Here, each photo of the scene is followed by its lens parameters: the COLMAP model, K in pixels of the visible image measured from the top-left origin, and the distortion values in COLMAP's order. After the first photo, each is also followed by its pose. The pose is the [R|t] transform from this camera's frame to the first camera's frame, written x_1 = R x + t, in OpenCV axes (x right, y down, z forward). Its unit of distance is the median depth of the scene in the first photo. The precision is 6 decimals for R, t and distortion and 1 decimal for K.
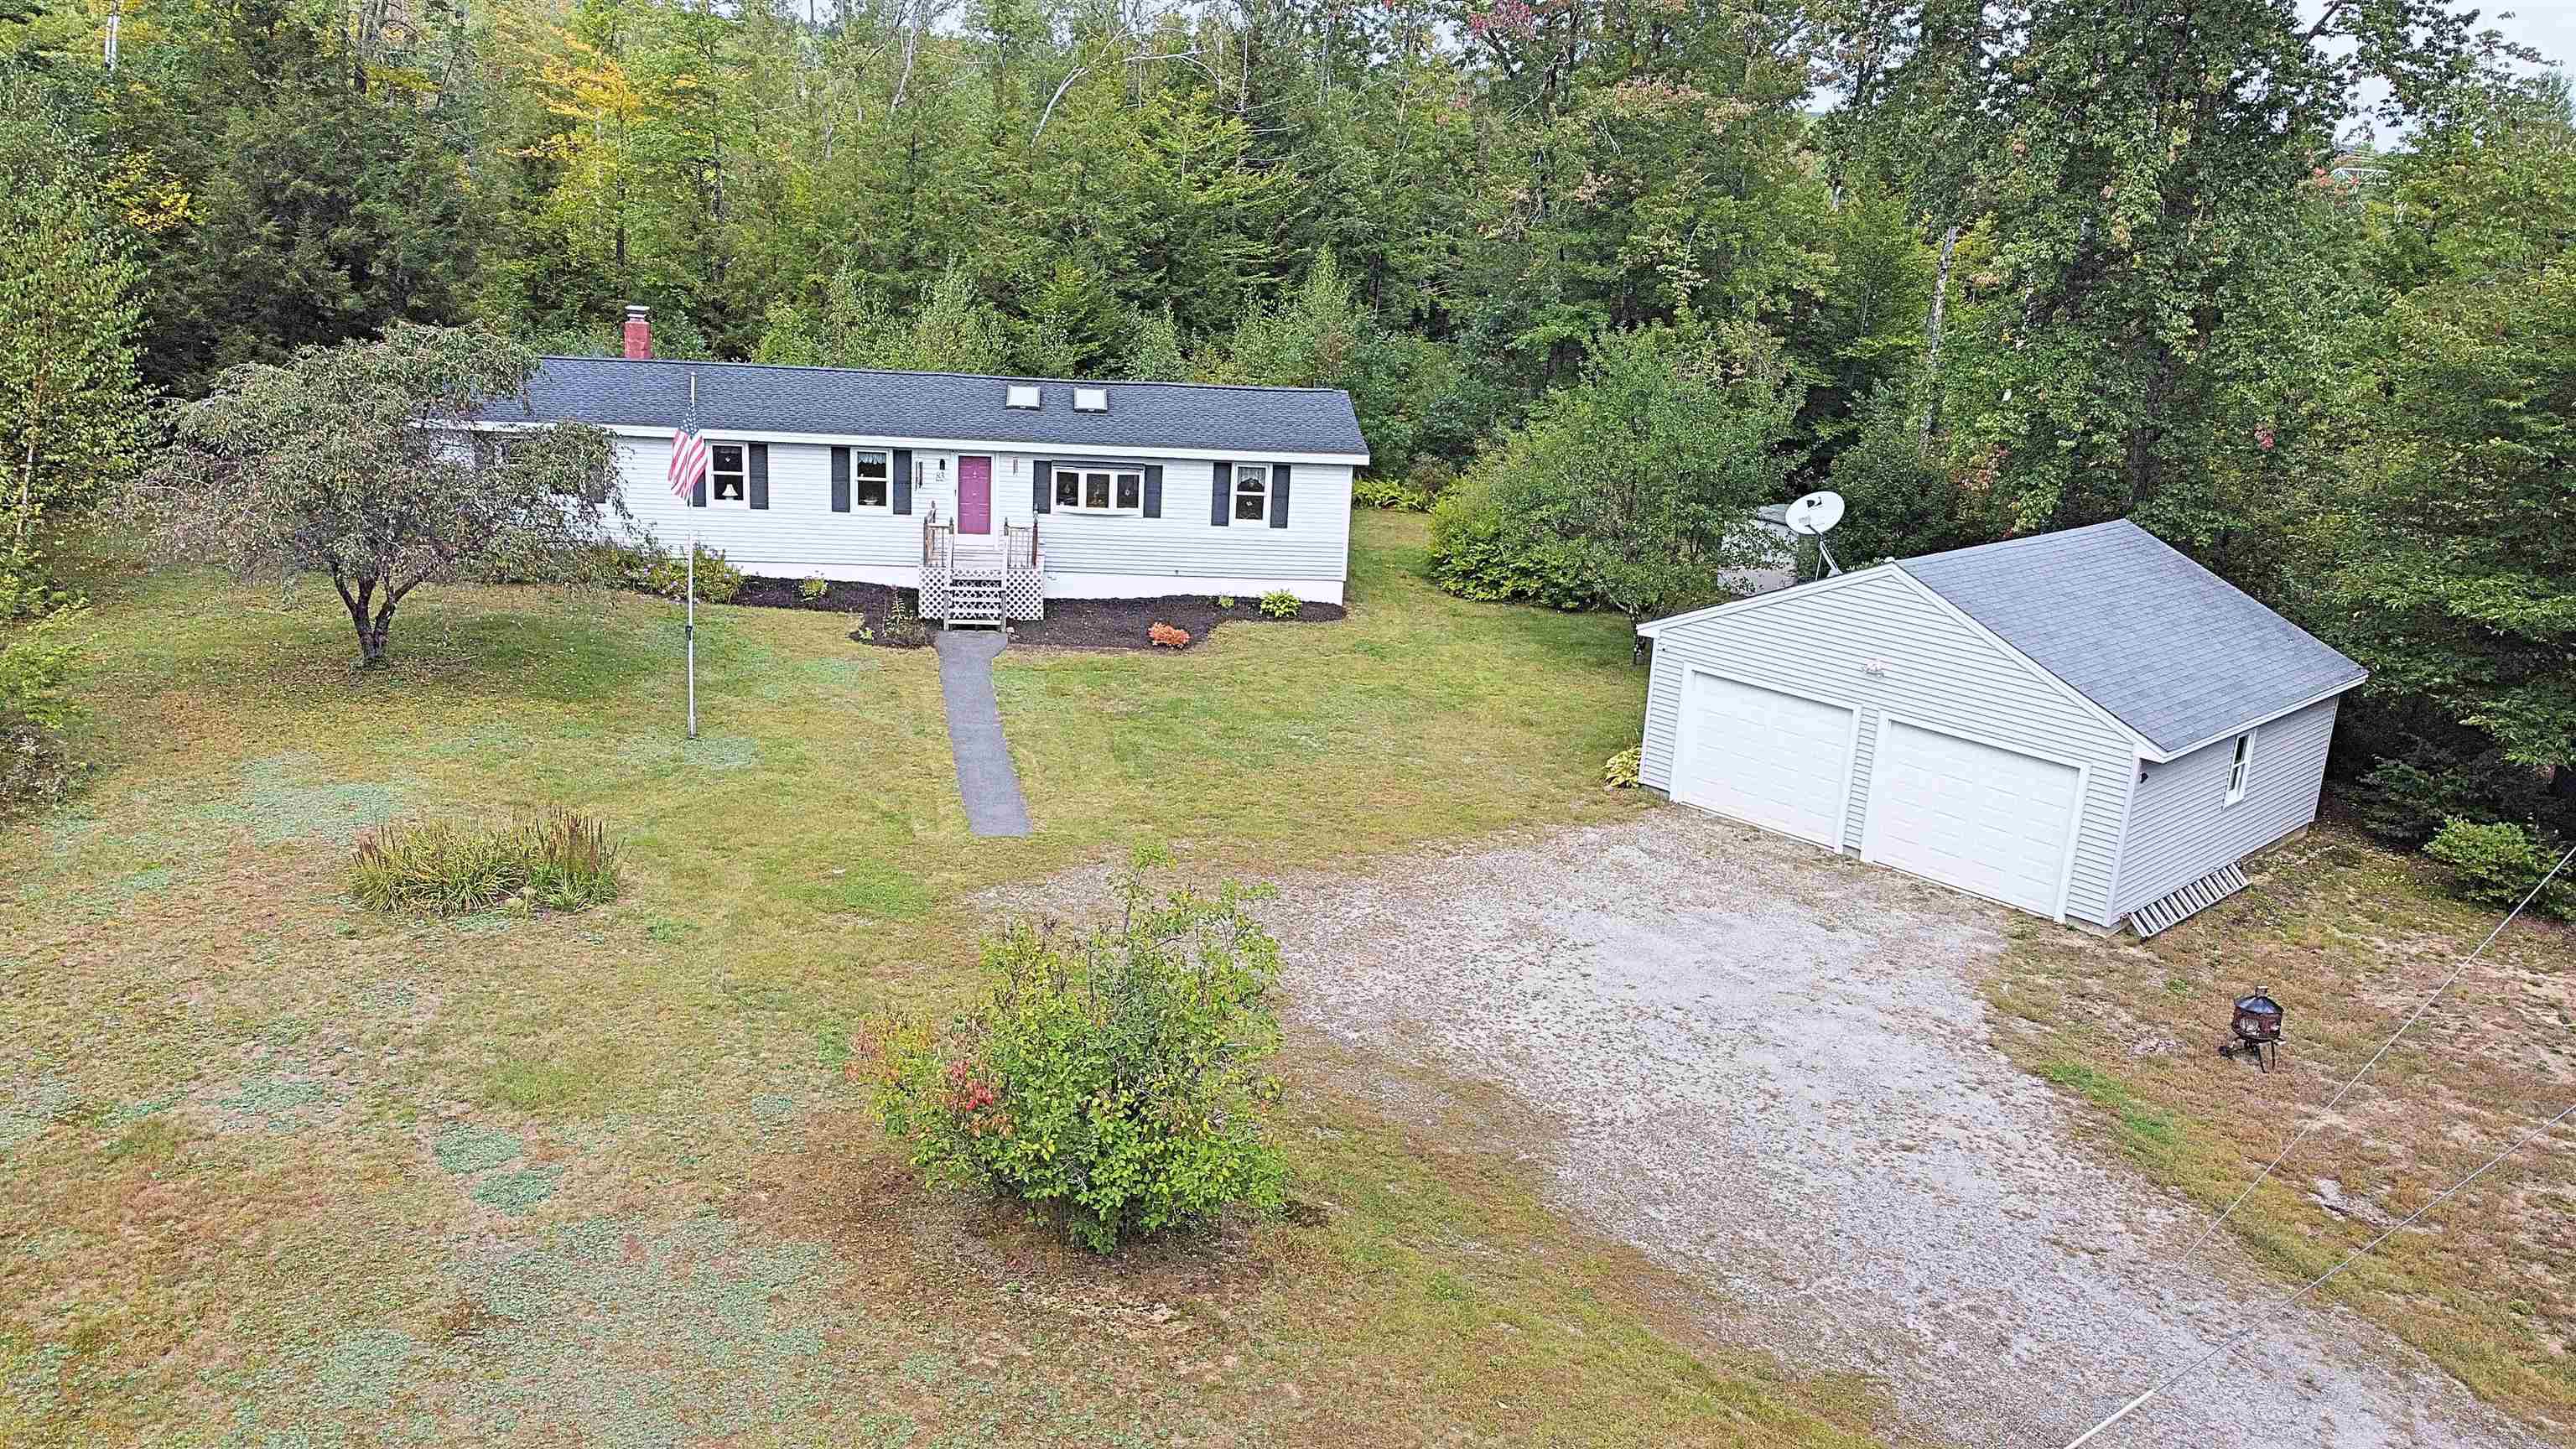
lens RADIAL K [[1958.2, 0, 1295.9], [0, 1958.2, 738.3], [0, 0, 1]] dist [0.016923, -0.020461]
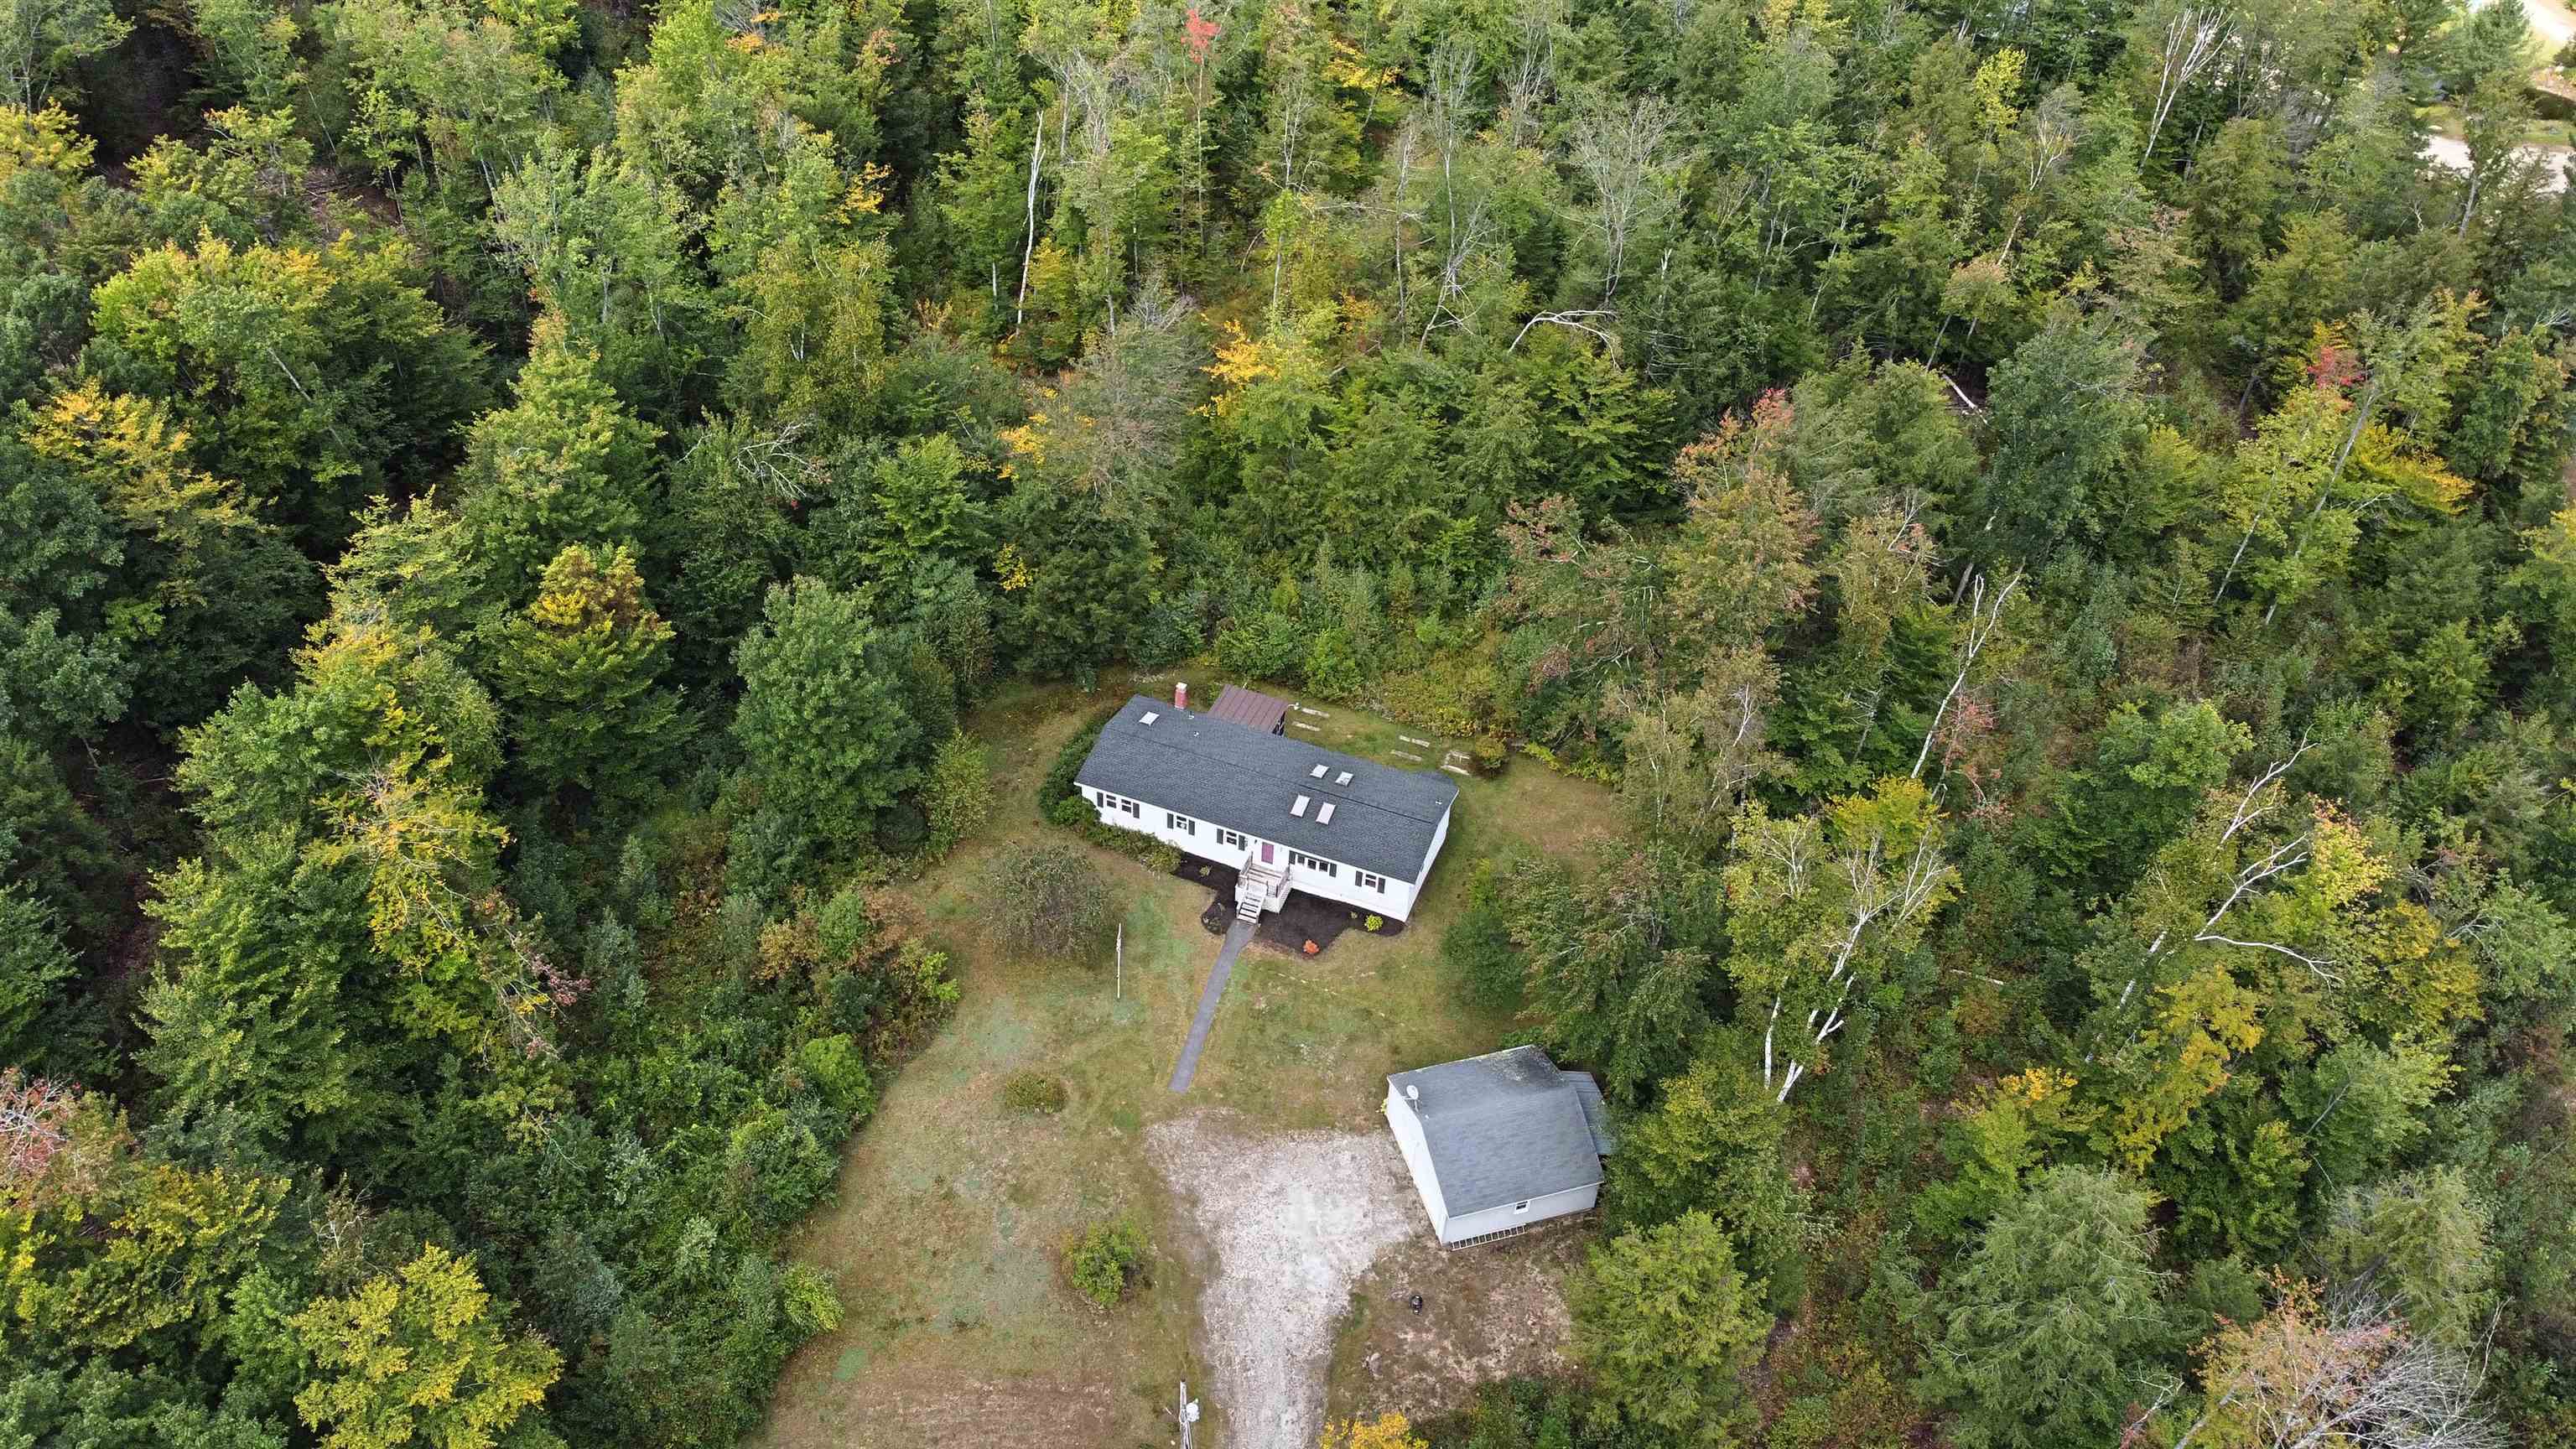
lens RADIAL K [[1958.2, 0, 1289.3], [0, 1958.2, 721.0], [0, 0, 1]] dist [0.016923, -0.020461]
pose [[0.890361, 0.286158, -0.354077, 0.719914], [-0.120145, 0.897879, 0.423532, -1.368776], [0.439115, -0.334556, 0.833817, -1.067659]]
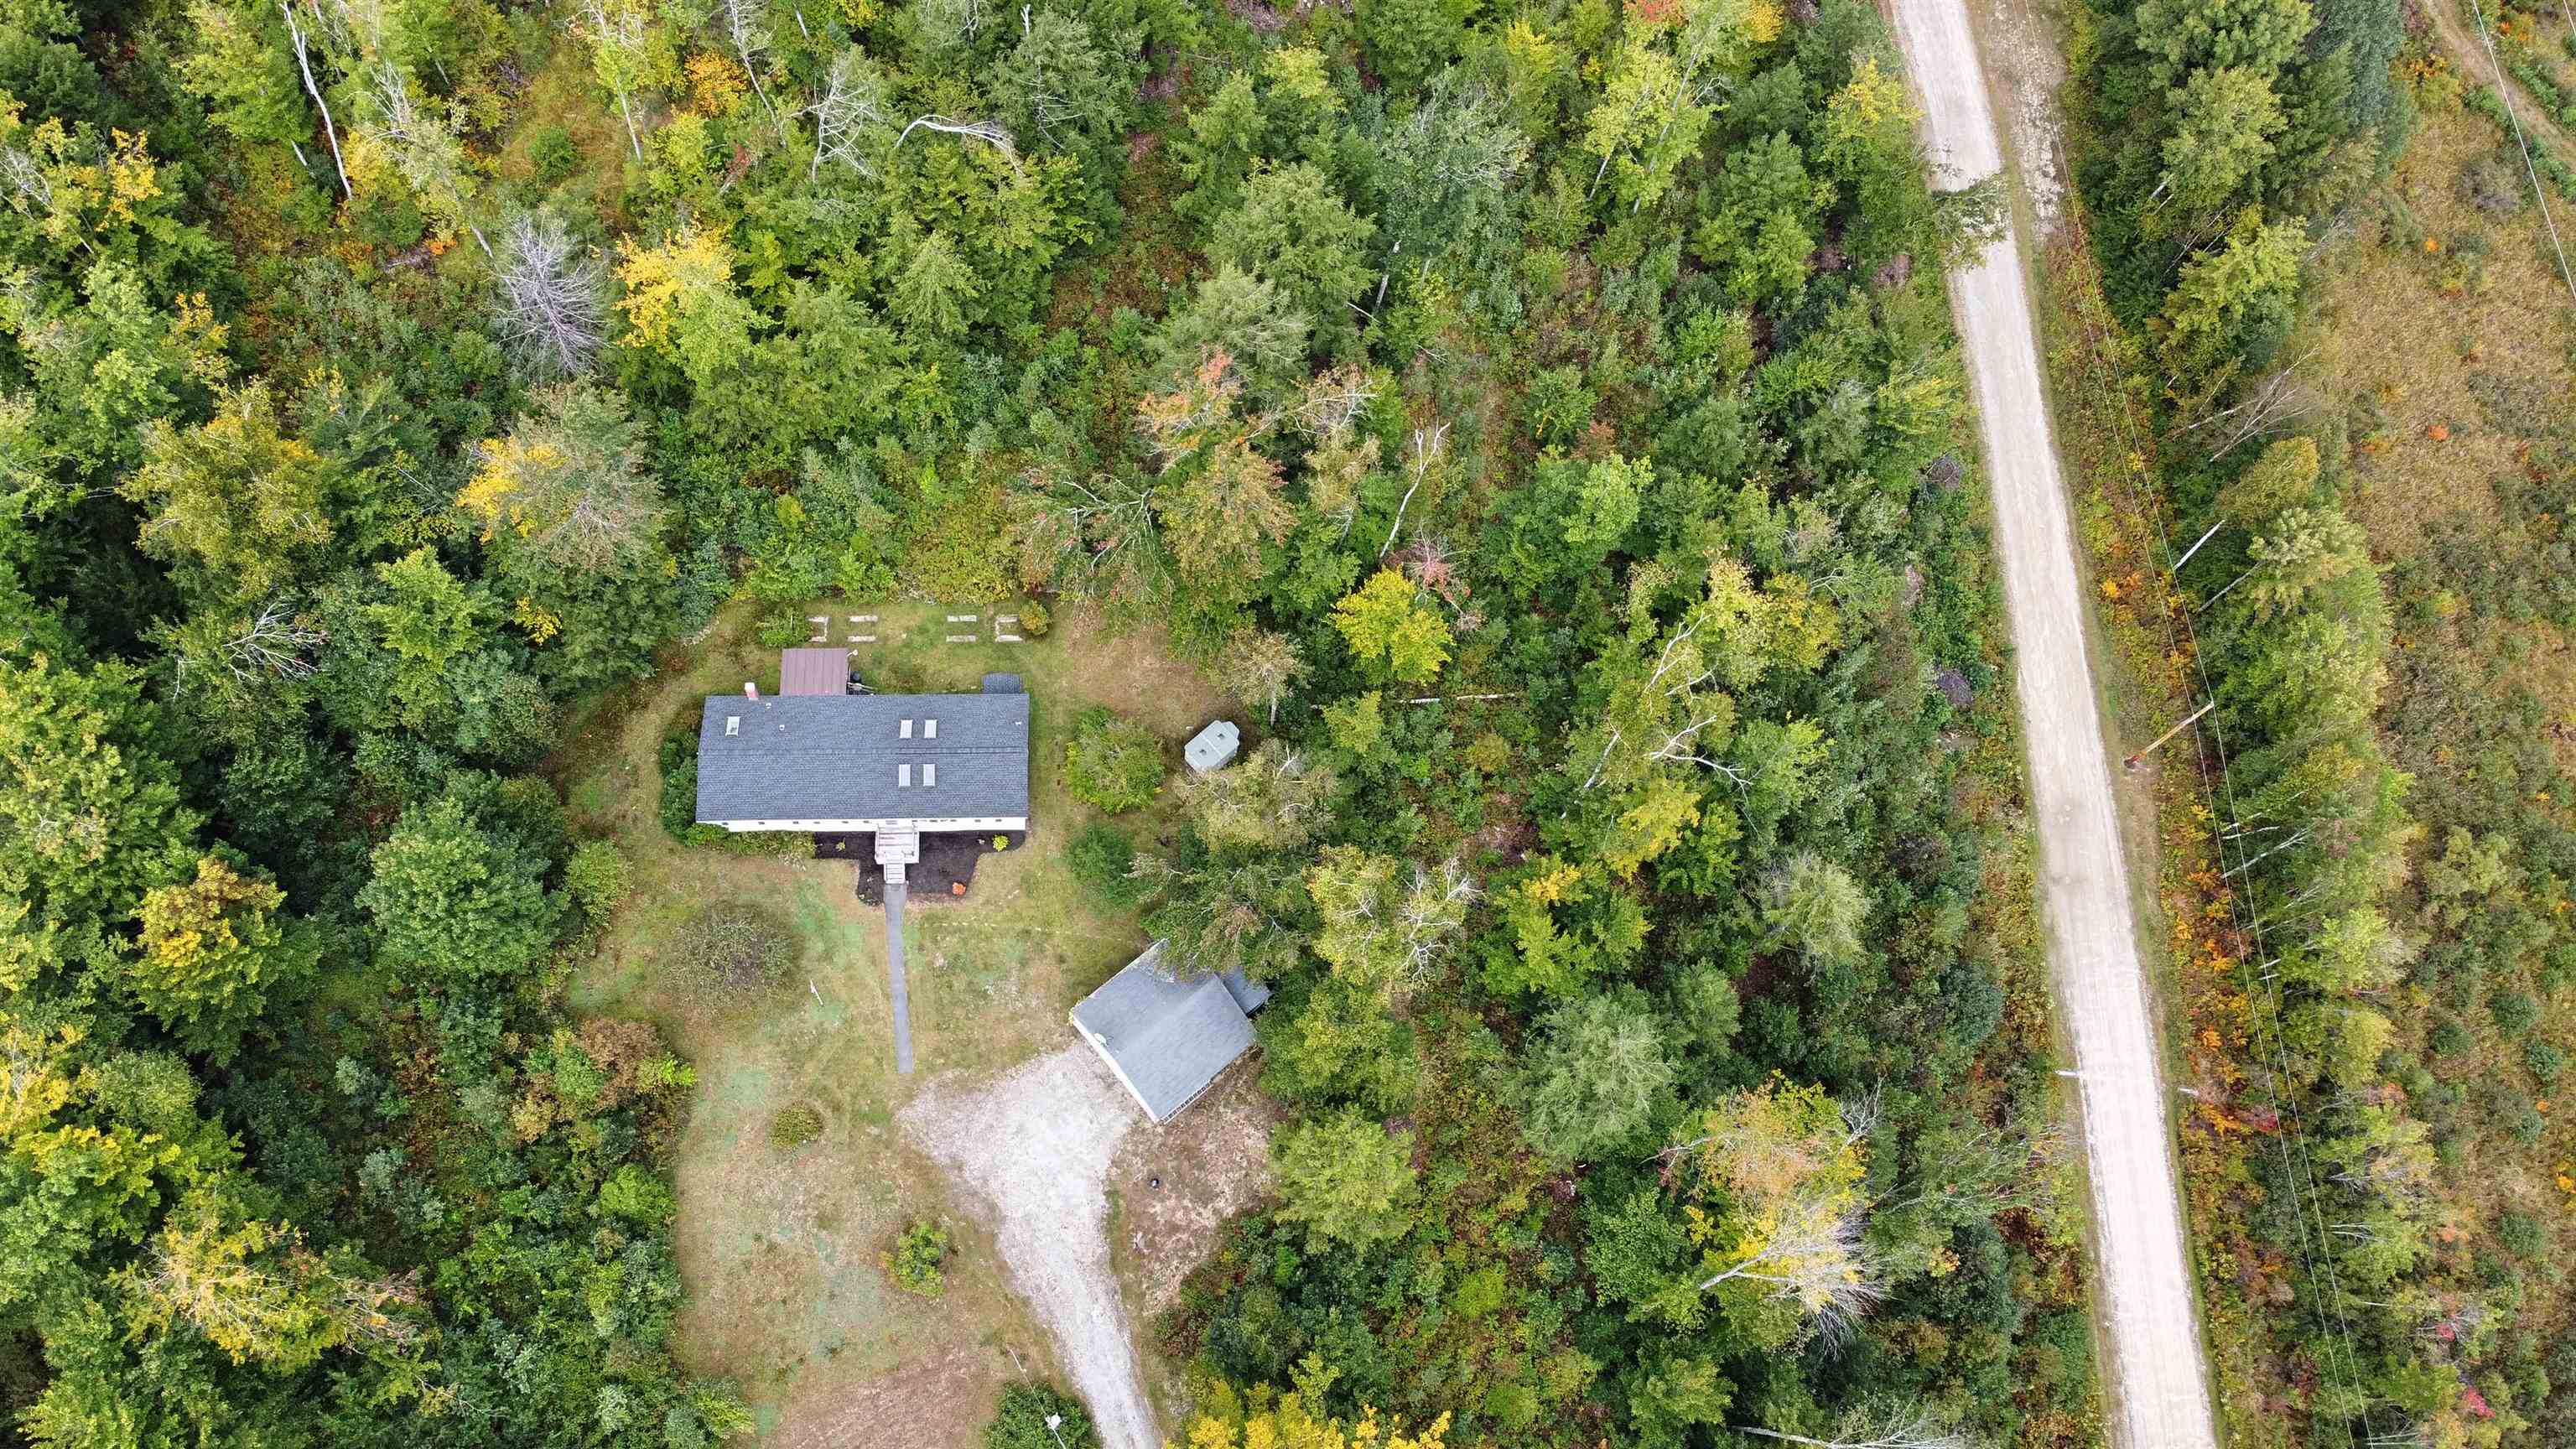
lens RADIAL K [[1958.2, 0, 1287.1], [0, 1958.2, 716.6], [0, 0, 1]] dist [0.016923, -0.020461]
pose [[0.997449, 0.069947, -0.014232, 0.451334], [-0.032181, 0.618628, 0.785025, -2.517401], [0.063715, -0.782564, 0.619301, -0.638337]]
